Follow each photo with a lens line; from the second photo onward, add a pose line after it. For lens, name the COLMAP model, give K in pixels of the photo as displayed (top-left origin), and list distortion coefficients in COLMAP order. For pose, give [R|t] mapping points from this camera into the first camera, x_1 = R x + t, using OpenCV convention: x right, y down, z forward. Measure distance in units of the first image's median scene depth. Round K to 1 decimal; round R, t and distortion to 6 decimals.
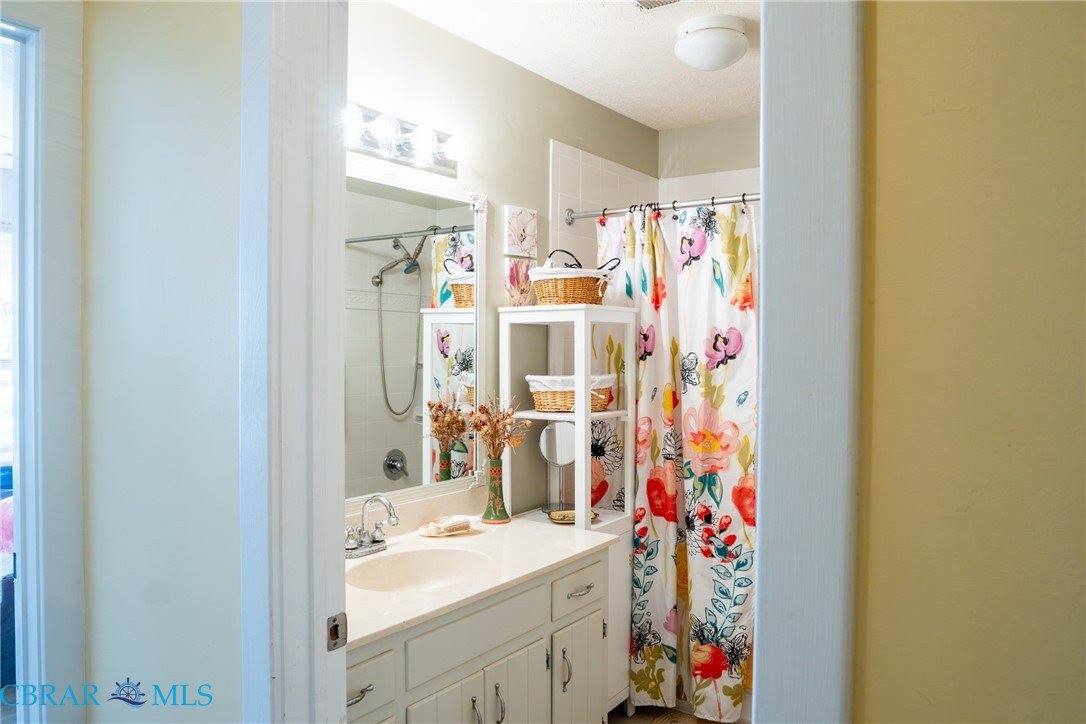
lens RADIAL K [[775.4, 0, 549.5], [0, 775.4, 360.8], [0, 0, 1]] dist [-0.071728, 0.035590]
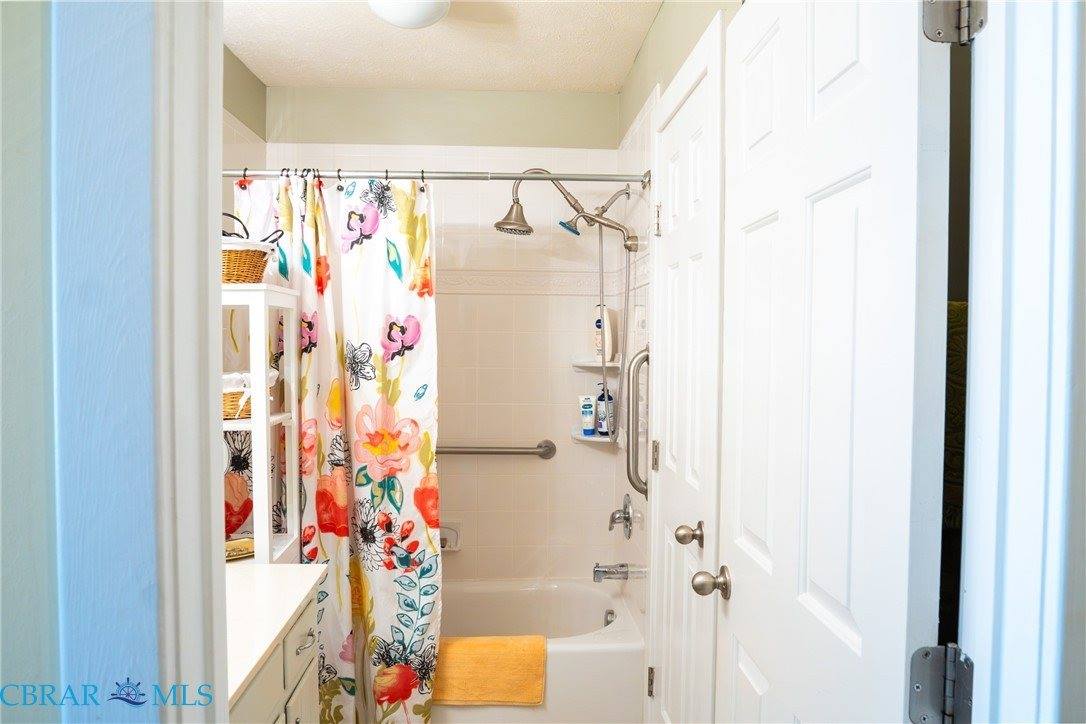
lens RADIAL K [[775.4, 0, 543.0], [0, 775.4, 358.8], [0, 0, 1]] dist [-0.071728, 0.035590]
pose [[0.778771, -0.020518, 0.626973, -0.212246], [0.011868, 0.999768, 0.017977, -0.006274], [-0.627196, -0.006559, 0.778834, 0.183126]]
